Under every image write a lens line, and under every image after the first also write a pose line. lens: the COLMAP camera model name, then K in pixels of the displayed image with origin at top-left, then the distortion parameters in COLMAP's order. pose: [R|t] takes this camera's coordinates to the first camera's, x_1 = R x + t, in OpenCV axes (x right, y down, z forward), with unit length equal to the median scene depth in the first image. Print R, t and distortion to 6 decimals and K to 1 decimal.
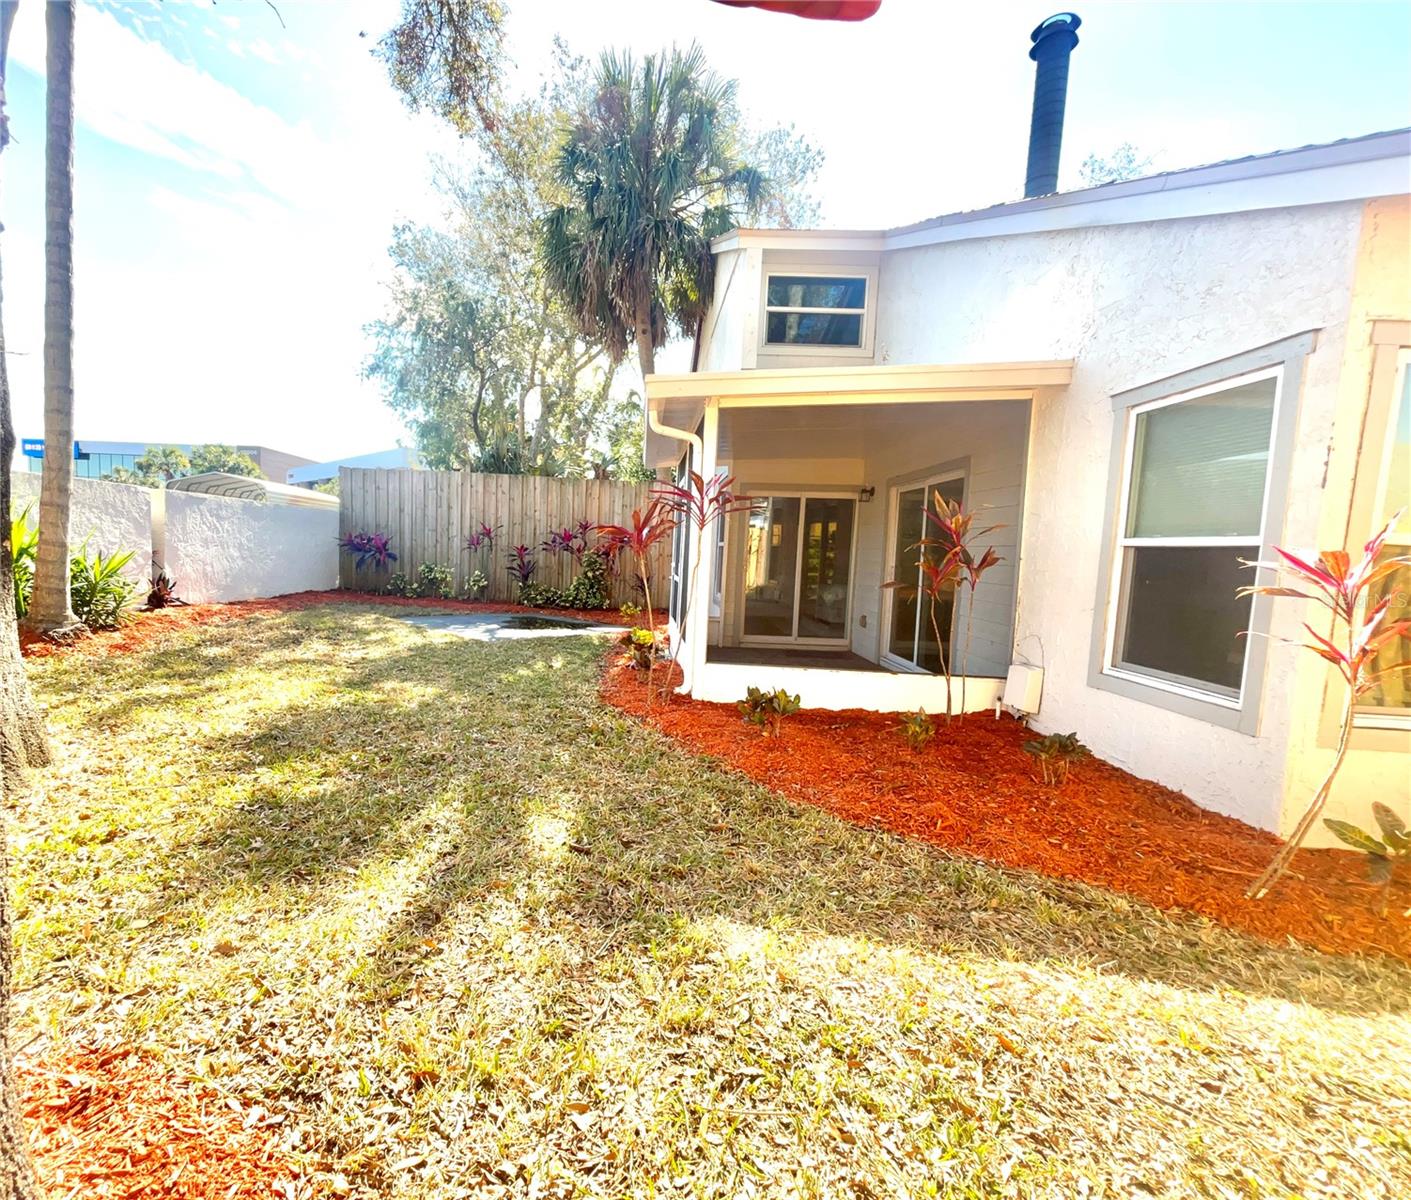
lens RADIAL K [[640.2, 0, 615.0], [0, 640.2, 603.7], [0, 0, 1]] dist [-0.001449, -0.000529]
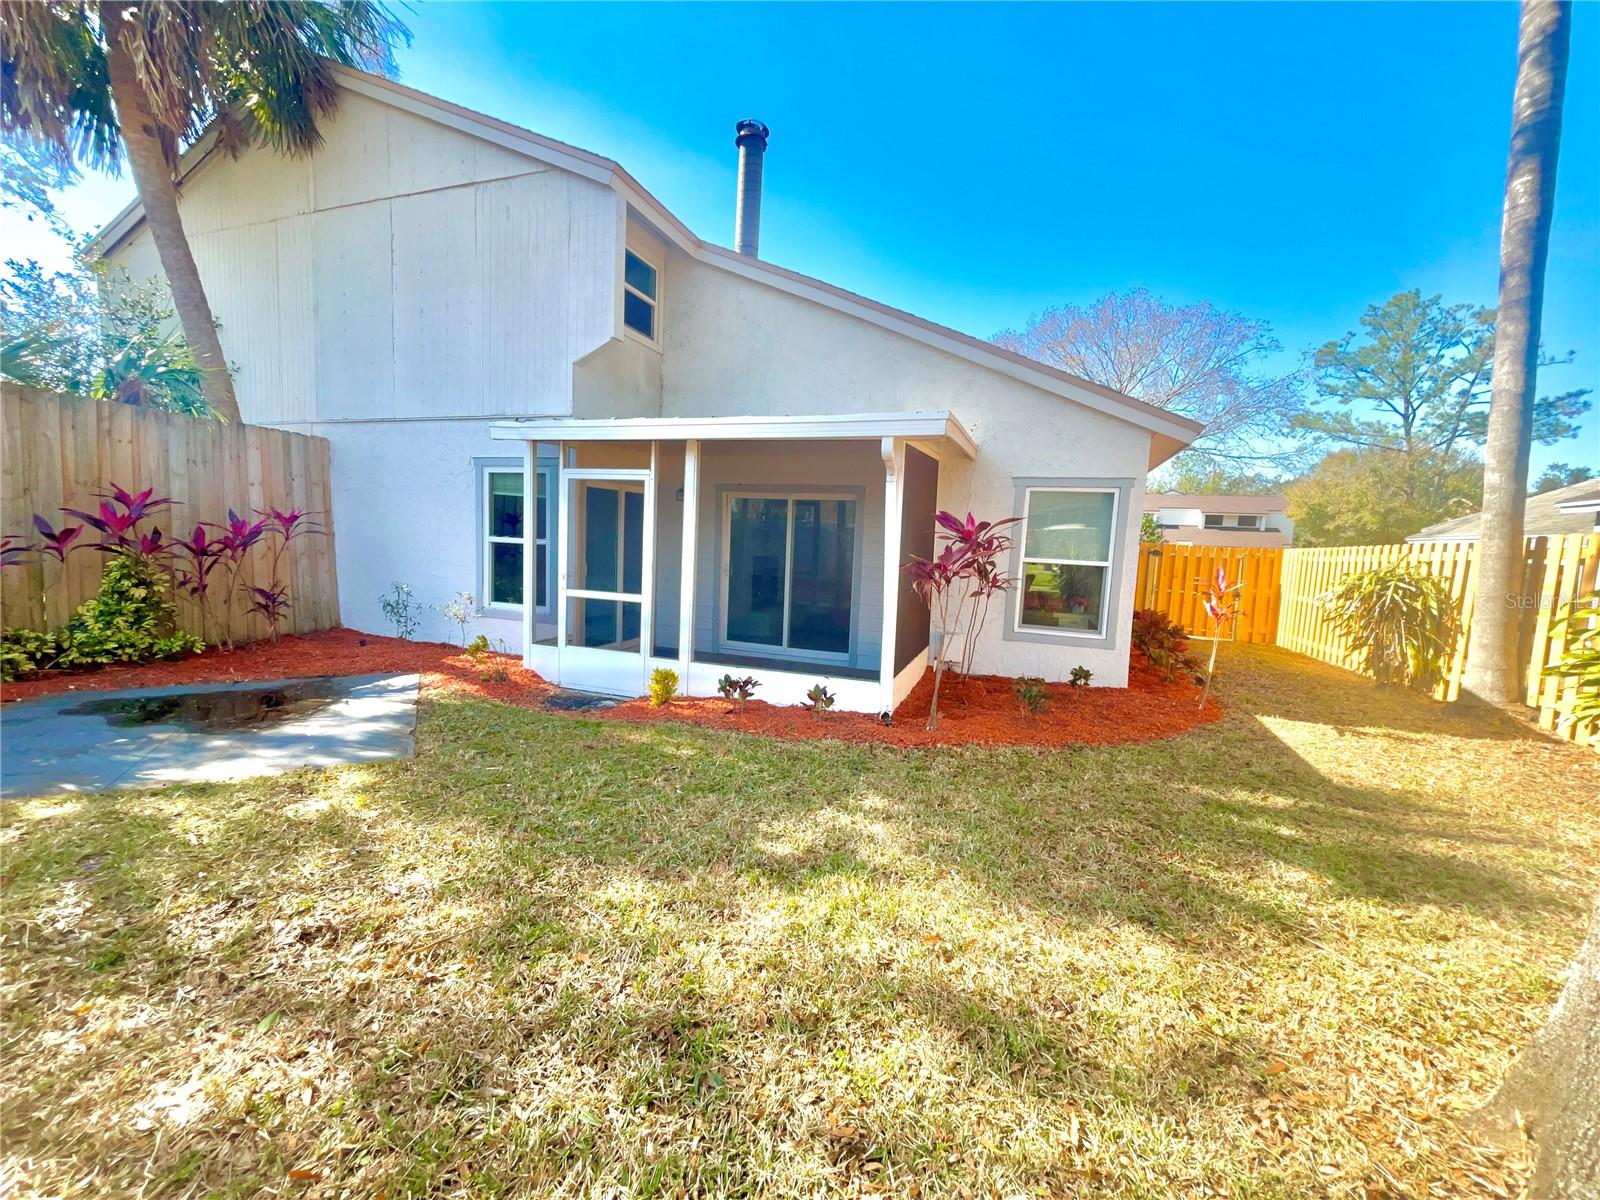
lens RADIAL K [[642.5, 0, 806.4], [0, 642.5, 604.0], [0, 0, 1]] dist [0.001942, 0.000363]
pose [[0.286899, -0.123279, 0.949995, -0.938413], [0.050226, 0.992257, 0.113595, -0.172101], [-0.956643, 0.015124, 0.290869, 0.860422]]
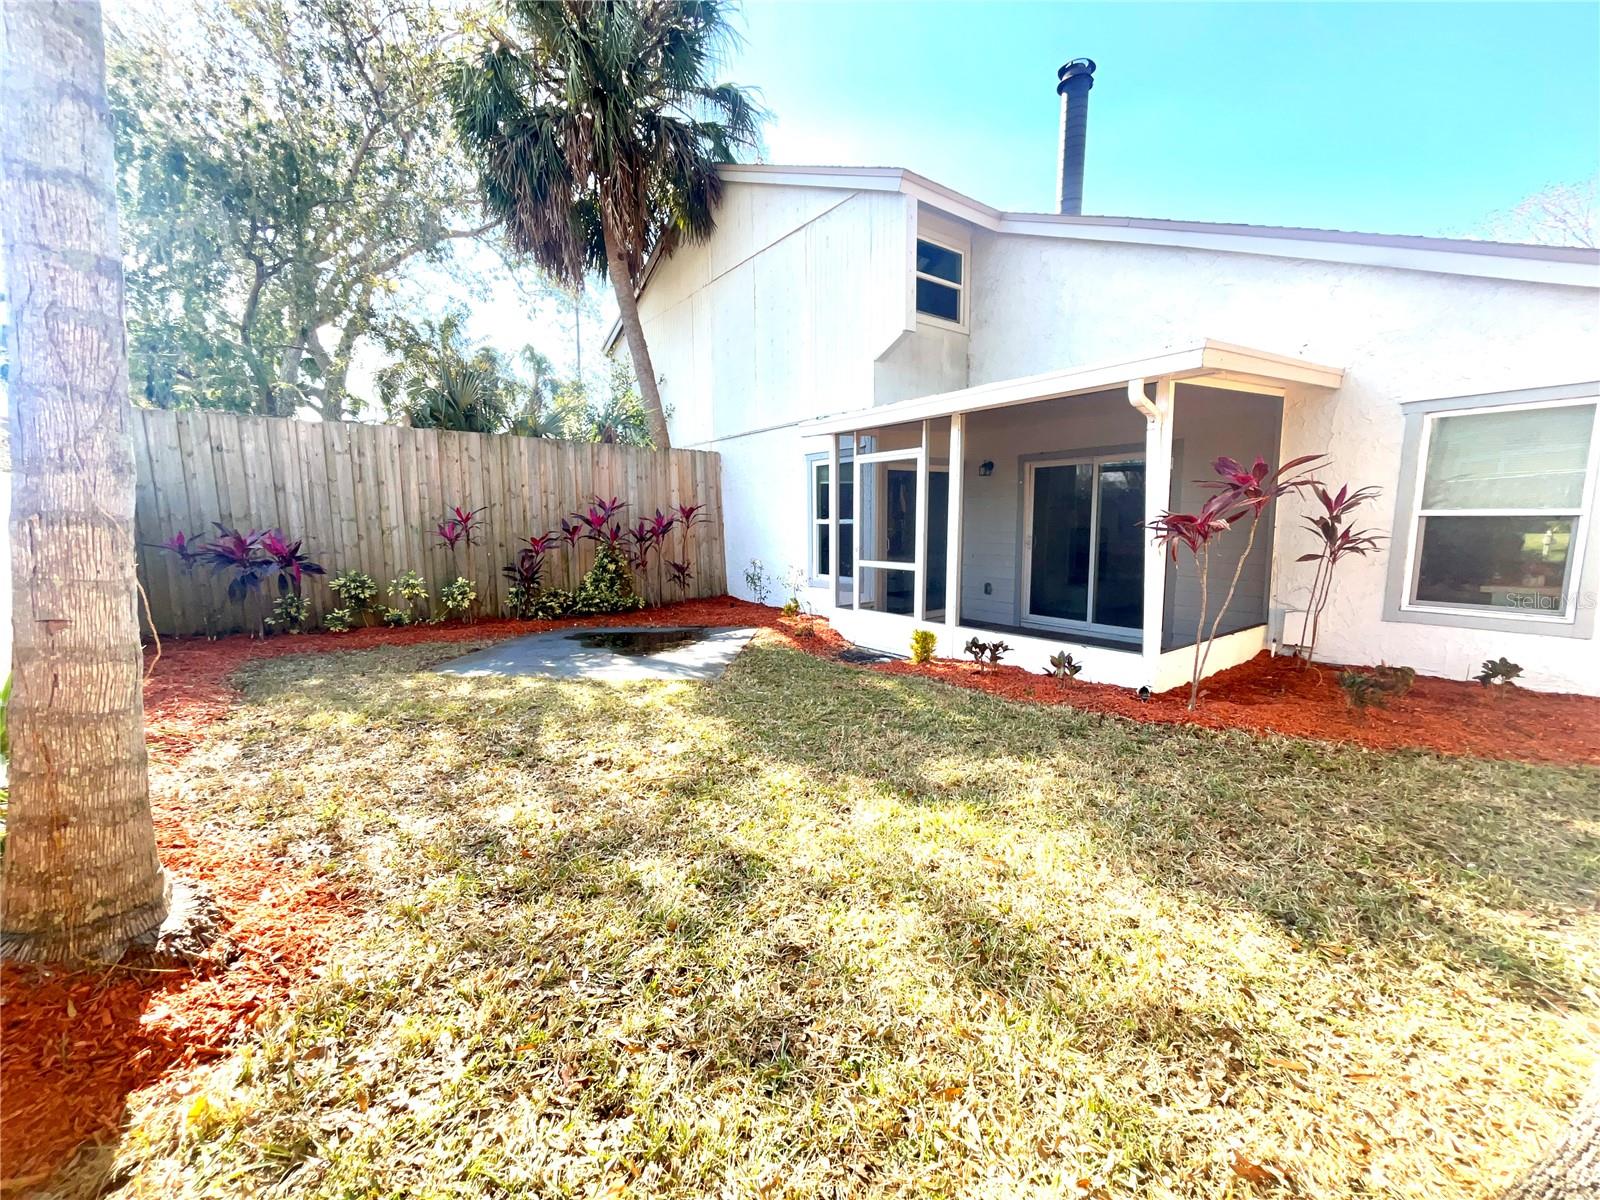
lens RADIAL K [[642.5, 0, 806.4], [0, 642.5, 604.0], [0, 0, 1]] dist [0.001942, 0.000363]
pose [[0.765381, -0.131728, 0.629952, -0.889032], [0.095859, 0.991244, 0.090810, -0.125026], [-0.636399, -0.009118, 0.771306, 0.624690]]
